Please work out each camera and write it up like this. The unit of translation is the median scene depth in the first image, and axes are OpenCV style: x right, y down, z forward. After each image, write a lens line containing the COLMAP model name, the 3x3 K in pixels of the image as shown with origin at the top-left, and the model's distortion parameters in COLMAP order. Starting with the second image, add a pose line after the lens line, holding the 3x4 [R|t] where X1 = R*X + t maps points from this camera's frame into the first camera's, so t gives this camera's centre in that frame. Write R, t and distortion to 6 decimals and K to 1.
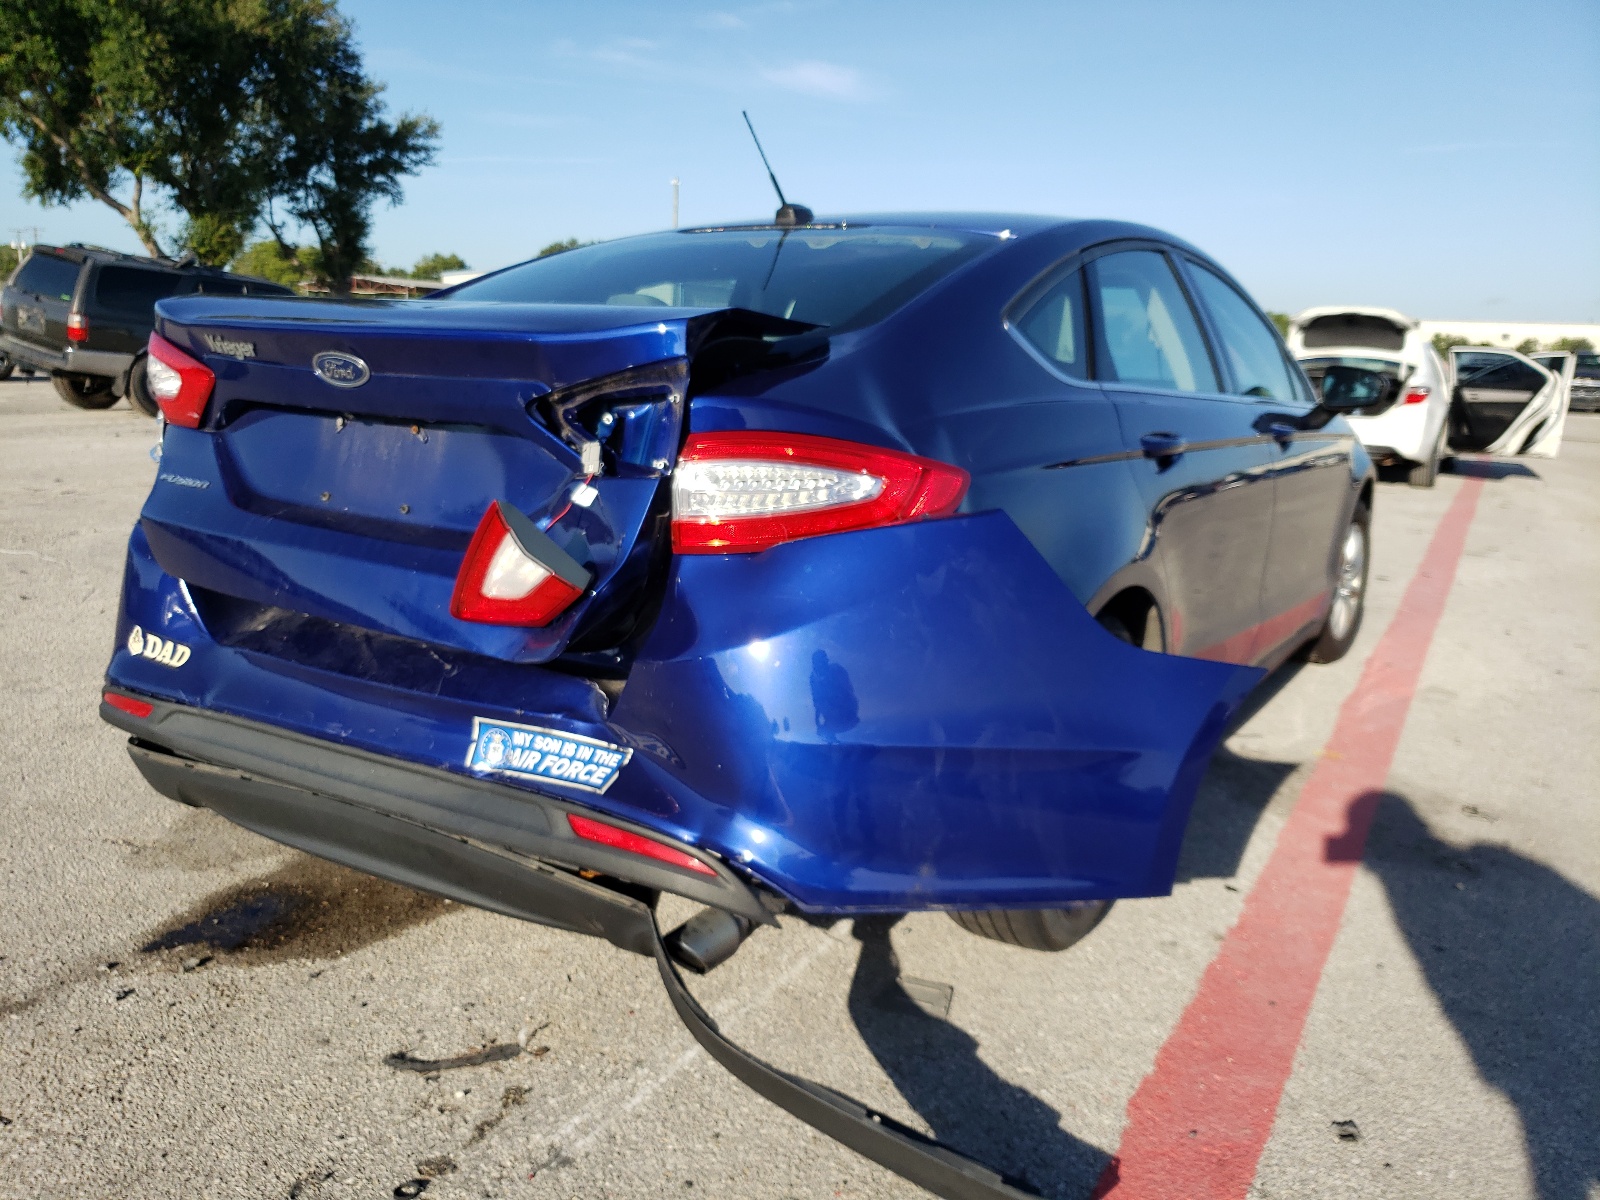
lens RADIAL K [[1215.0, 0, 800.2], [0, 1215.0, 600.3], [0, 0, 1]] dist [-0.002133, 0.000163]
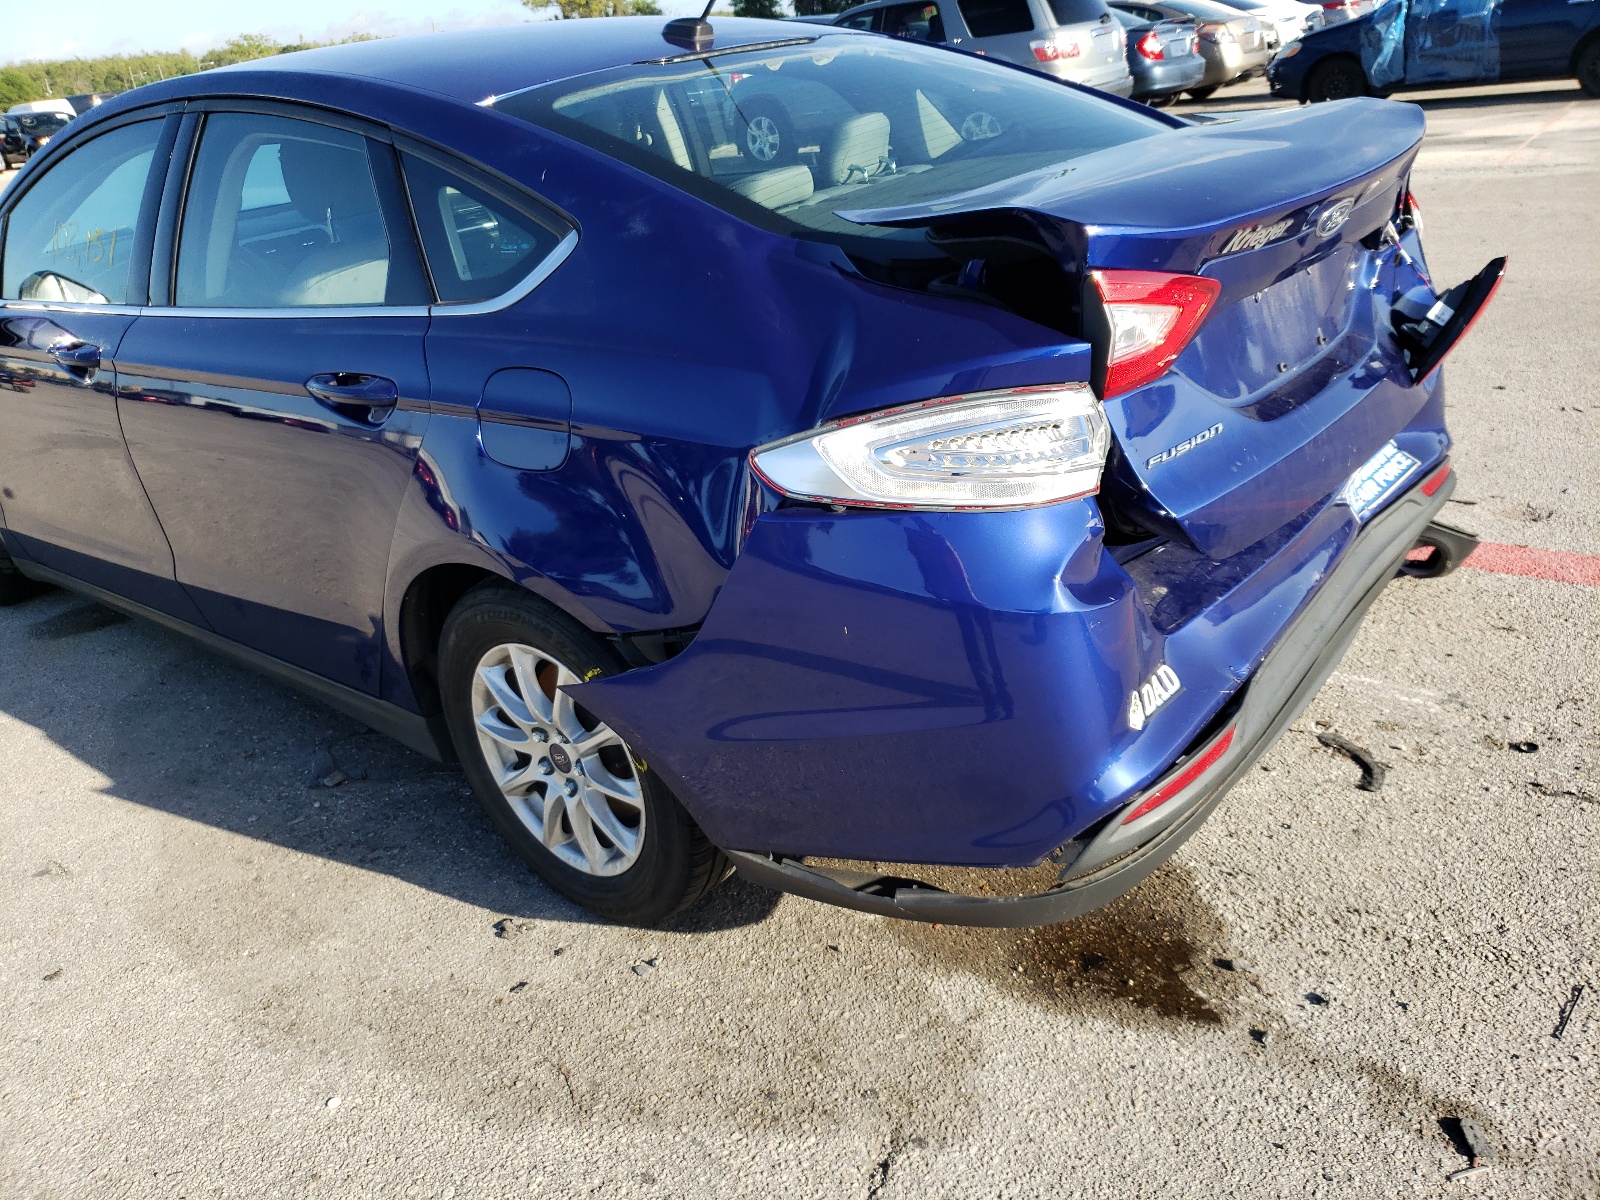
lens RADIAL K [[1215.0, 0, 800.2], [0, 1215.0, 599.9], [0, 0, 1]] dist [-0.002133, 0.000163]
pose [[0.147988, -0.457621, 0.876745, -1.180620], [0.319546, 0.861083, 0.395509, -0.367632], [-0.935943, 0.221630, 0.273661, 0.990816]]
